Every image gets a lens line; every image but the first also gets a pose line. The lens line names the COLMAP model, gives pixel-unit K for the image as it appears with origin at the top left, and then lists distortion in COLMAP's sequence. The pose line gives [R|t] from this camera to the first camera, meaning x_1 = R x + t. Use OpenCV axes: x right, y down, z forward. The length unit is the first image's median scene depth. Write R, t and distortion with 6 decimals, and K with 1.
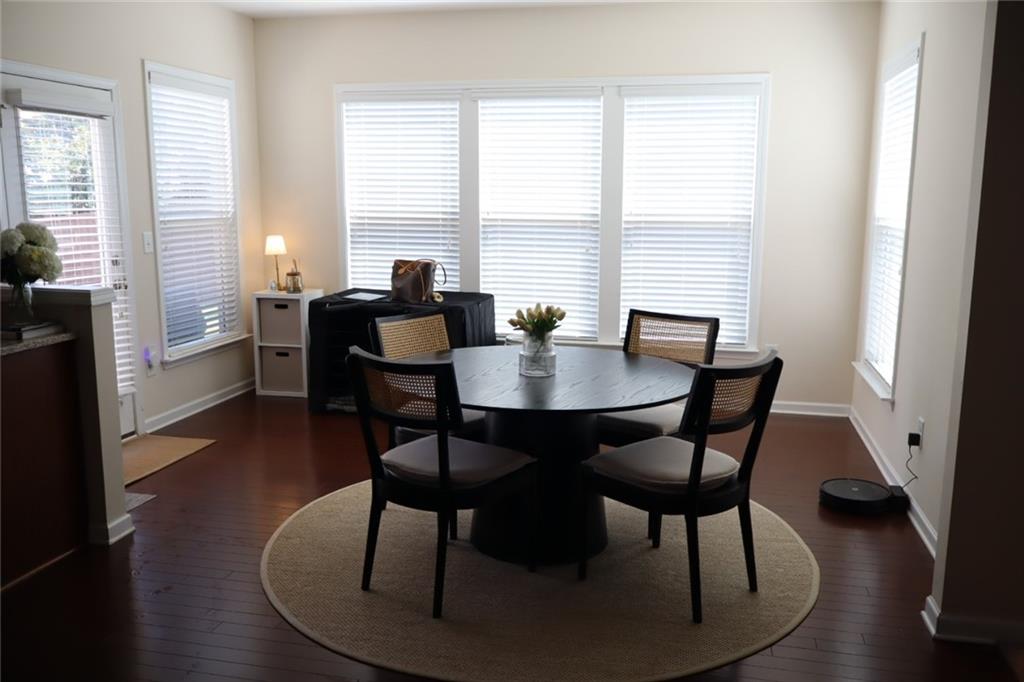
lens RADIAL K [[850.2, 0, 512.0], [0, 850.2, 341.0], [0, 0, 1]] dist [-0.005816, -0.006040]
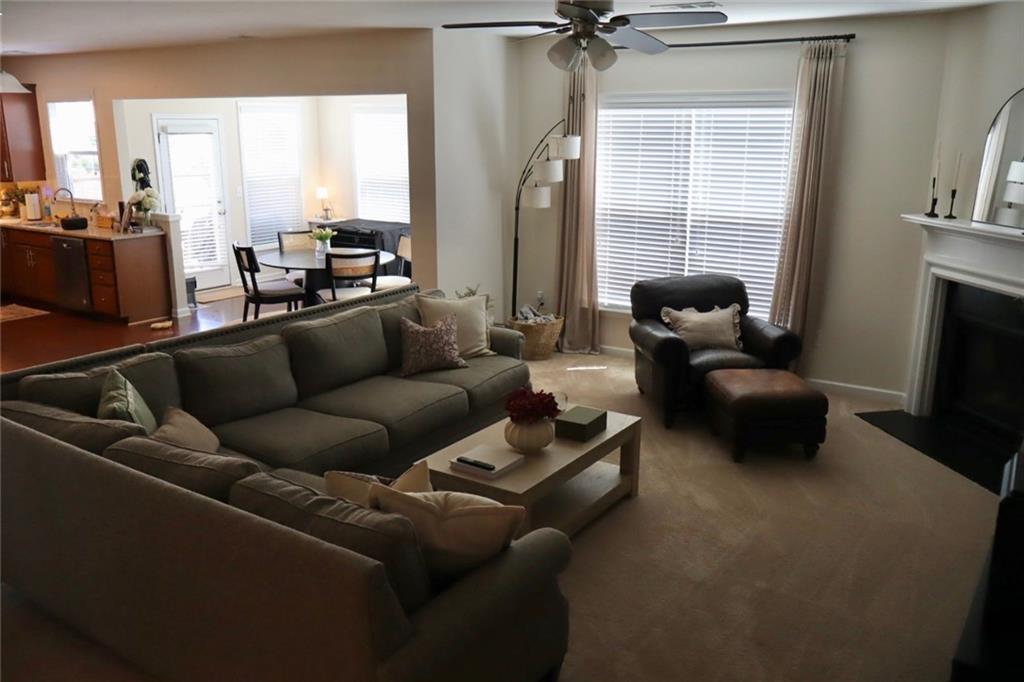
lens RADIAL K [[850.2, 0, 512.0], [0, 850.2, 341.0], [0, 0, 1]] dist [-0.005816, -0.006040]
pose [[0.936470, 0.089290, -0.339192, 1.059553], [-0.062298, 0.994021, 0.089673, 0.018506], [0.345171, -0.062845, 0.936433, -0.822507]]
